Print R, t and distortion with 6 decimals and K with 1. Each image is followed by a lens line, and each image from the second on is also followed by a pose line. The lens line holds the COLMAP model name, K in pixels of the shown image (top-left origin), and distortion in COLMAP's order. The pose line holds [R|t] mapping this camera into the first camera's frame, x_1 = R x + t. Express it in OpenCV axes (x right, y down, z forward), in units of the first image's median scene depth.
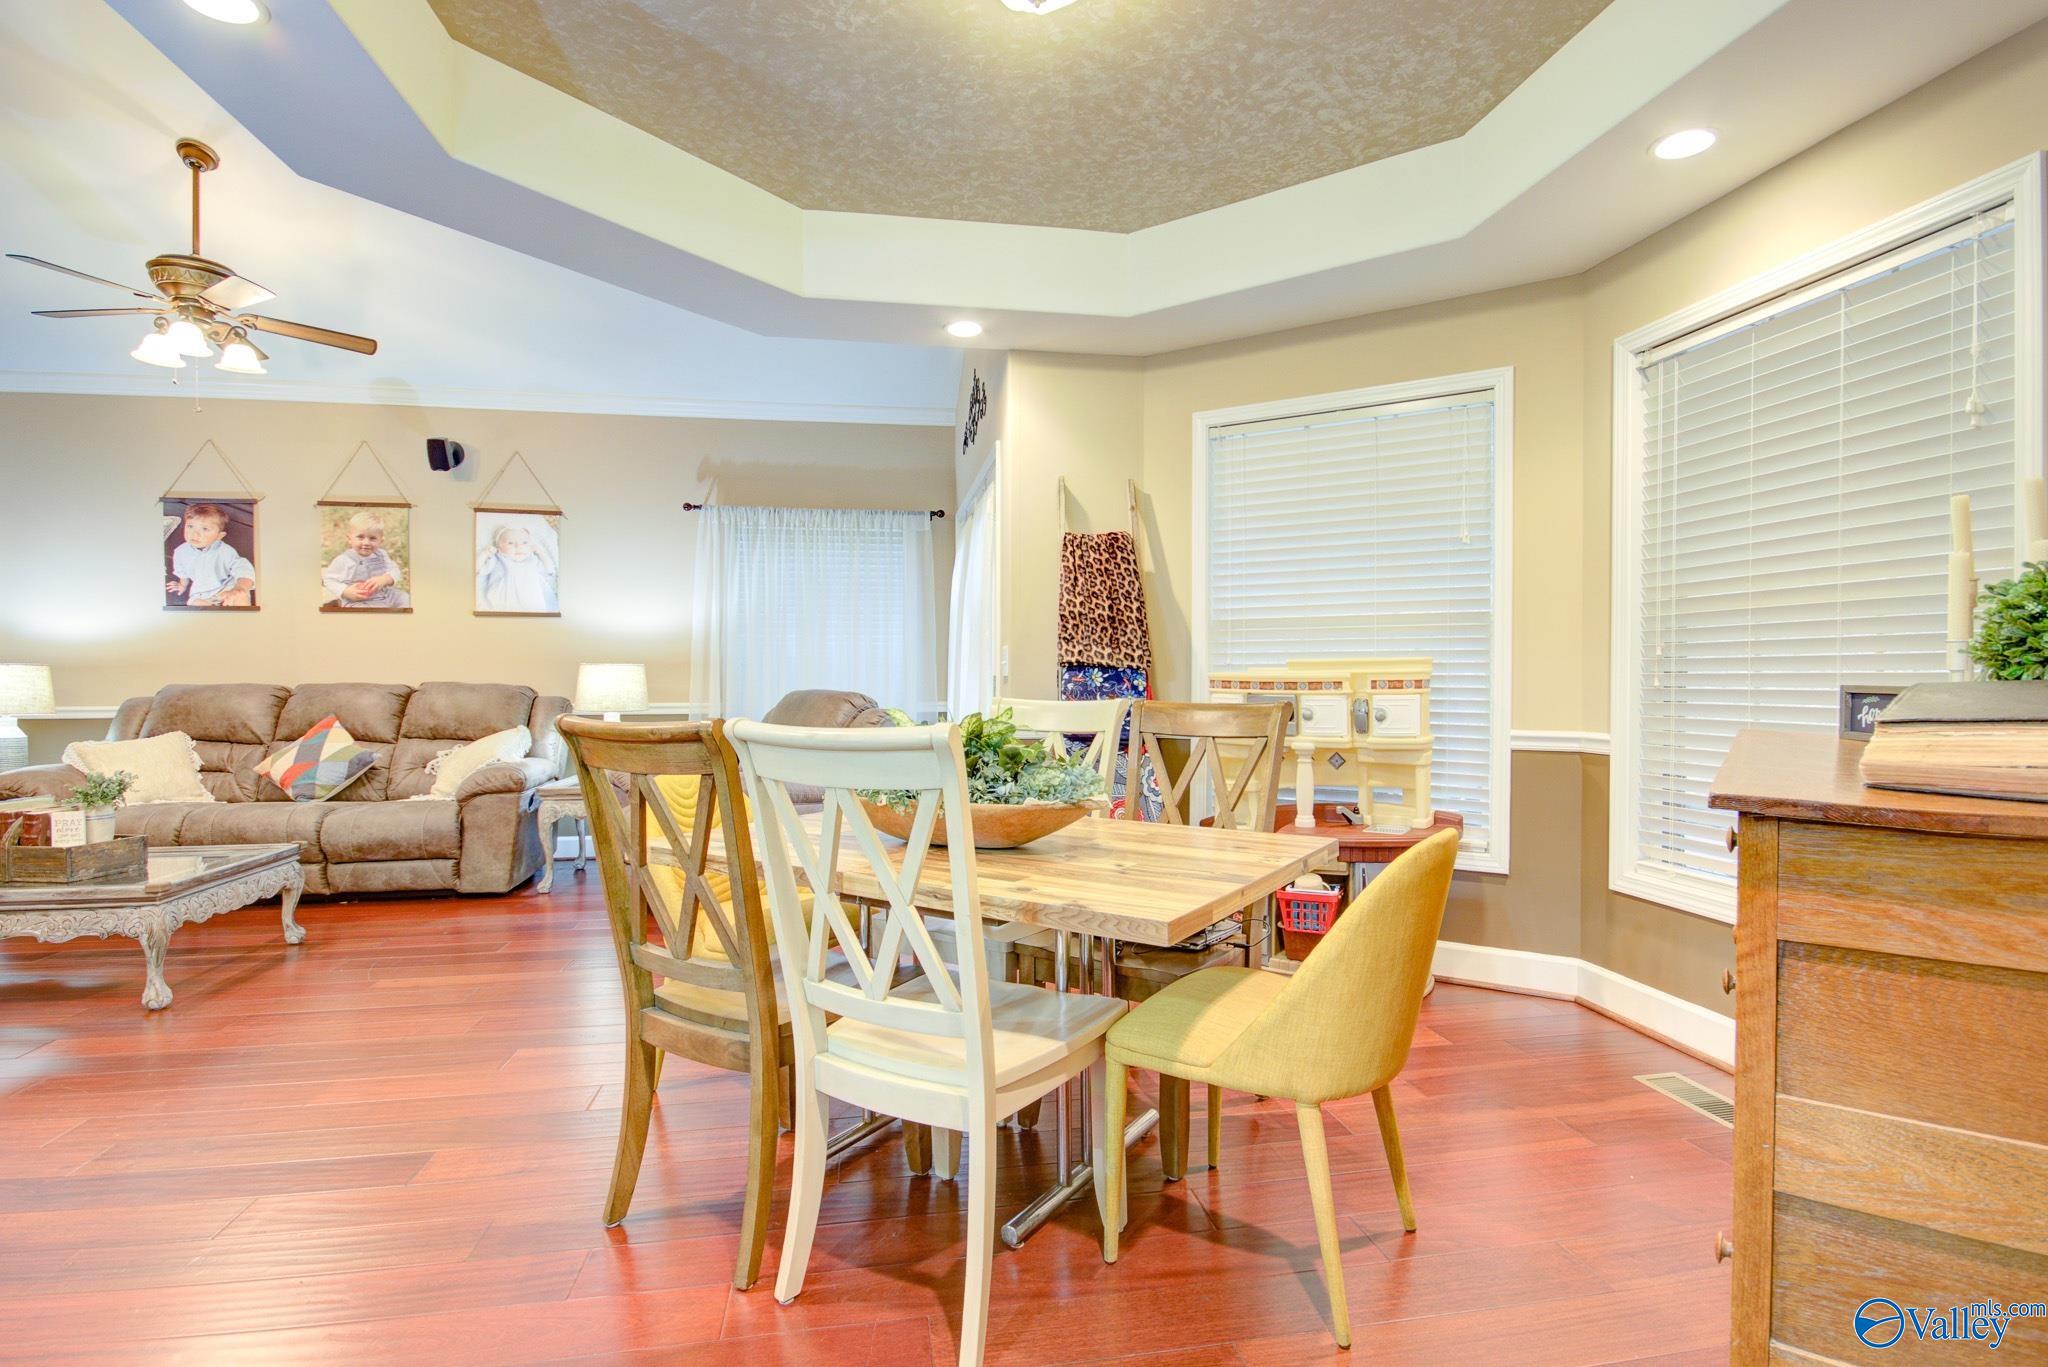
lens RADIAL K [[1004.8, 0, 1051.3], [0, 1004.8, 691.0], [0, 0, 1]] dist [-0.000844, -0.001965]
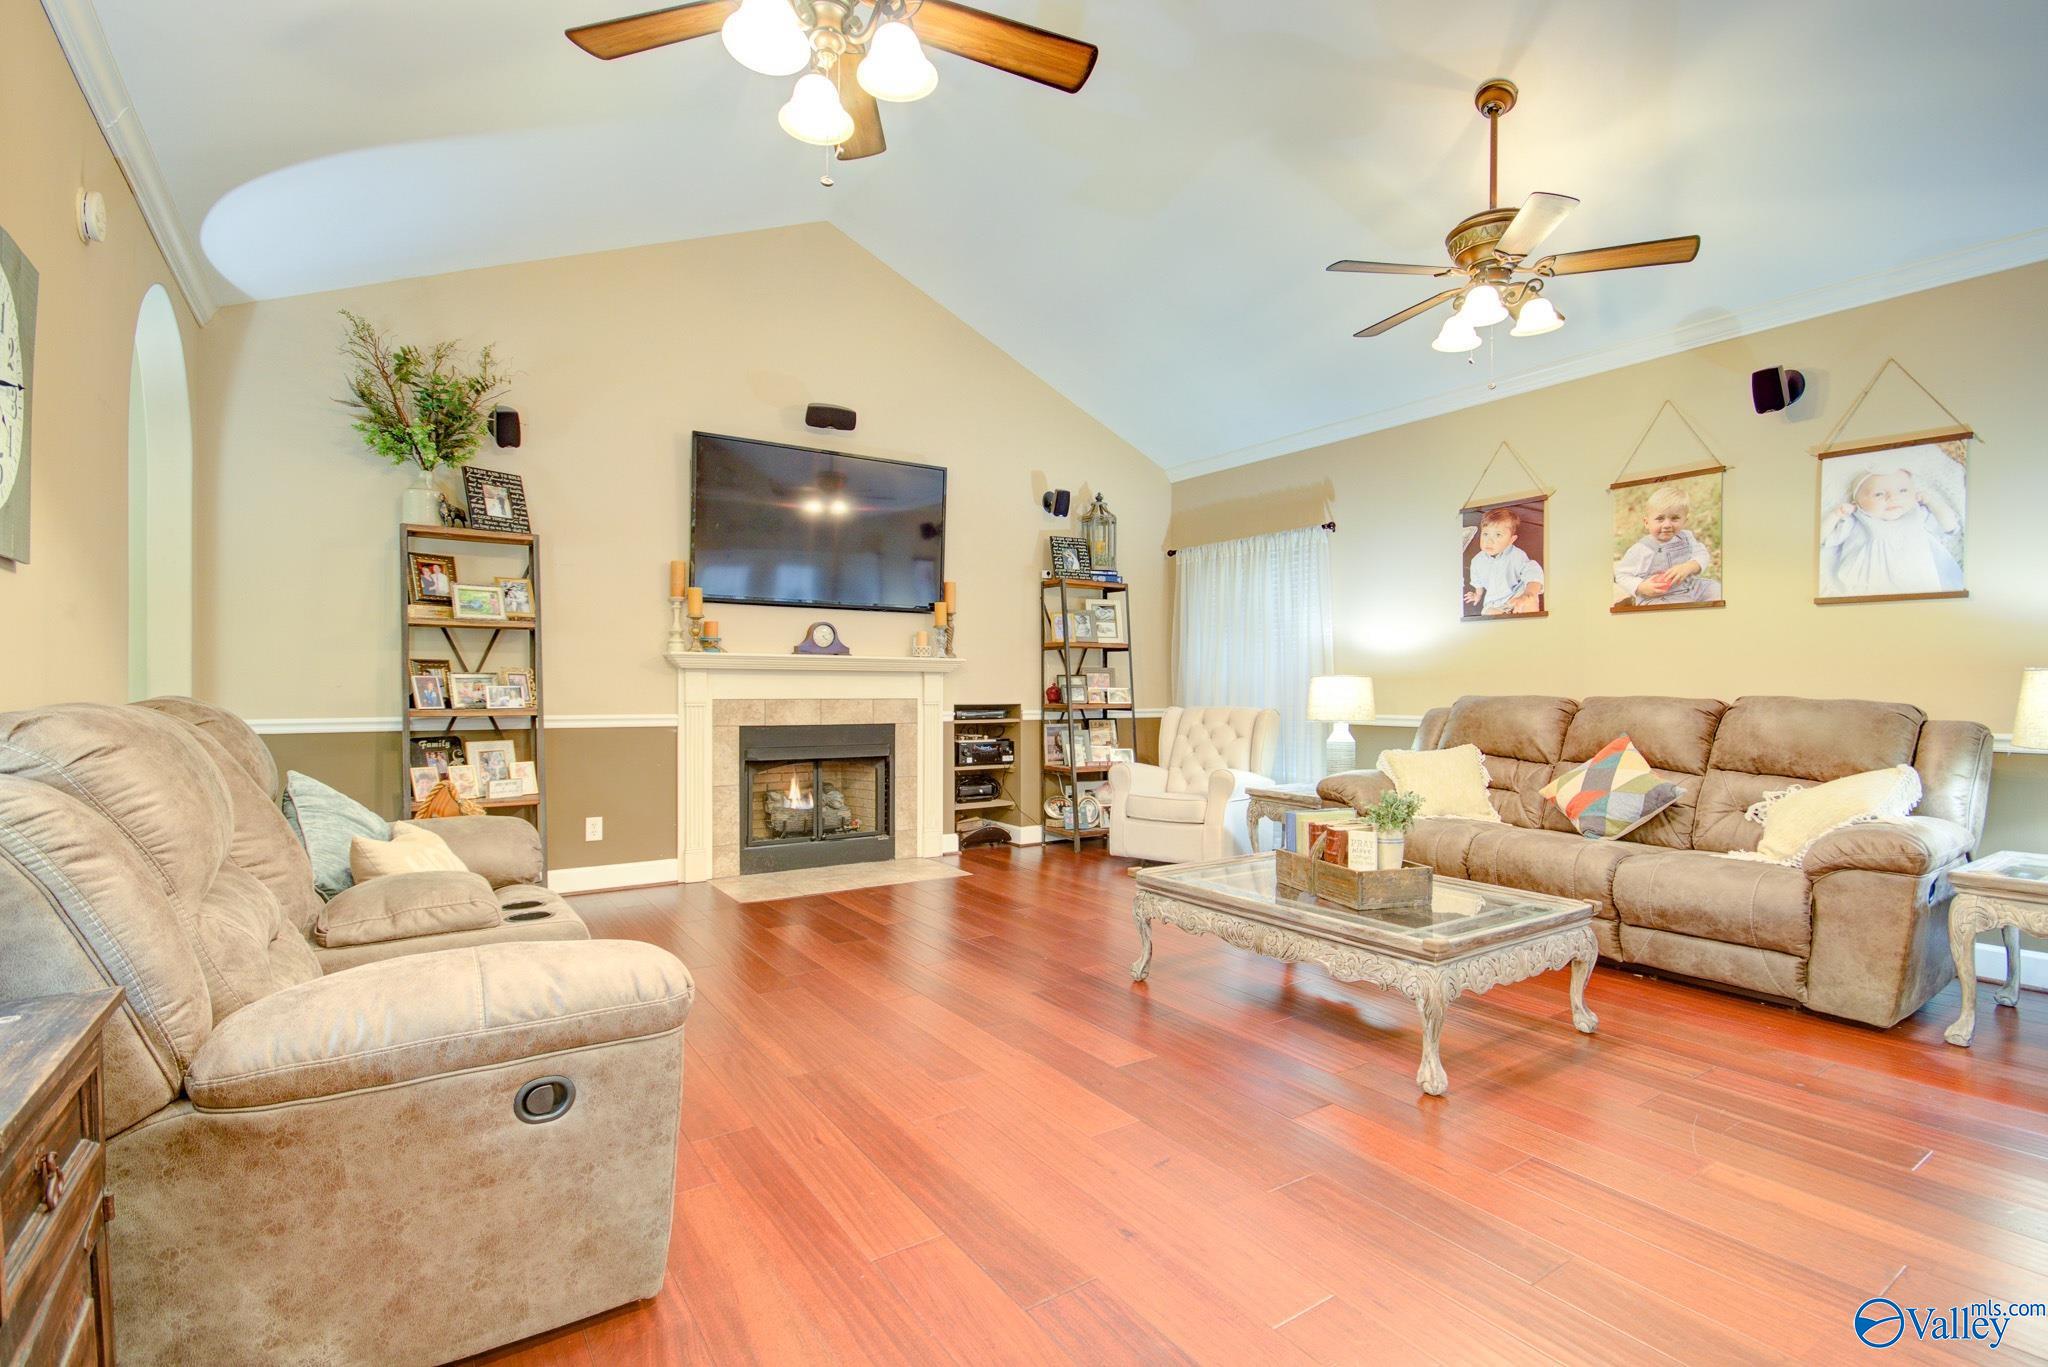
lens RADIAL K [[957.9, 0, 1030.9], [0, 957.9, 691.5], [0, 0, 1]] dist [0.001424, -0.001156]
pose [[0.402592, 0.007399, -0.915350, -0.191868], [-0.018946, 0.999820, -0.000251, -0.002280], [0.915183, 0.017444, 0.402660, 0.234703]]
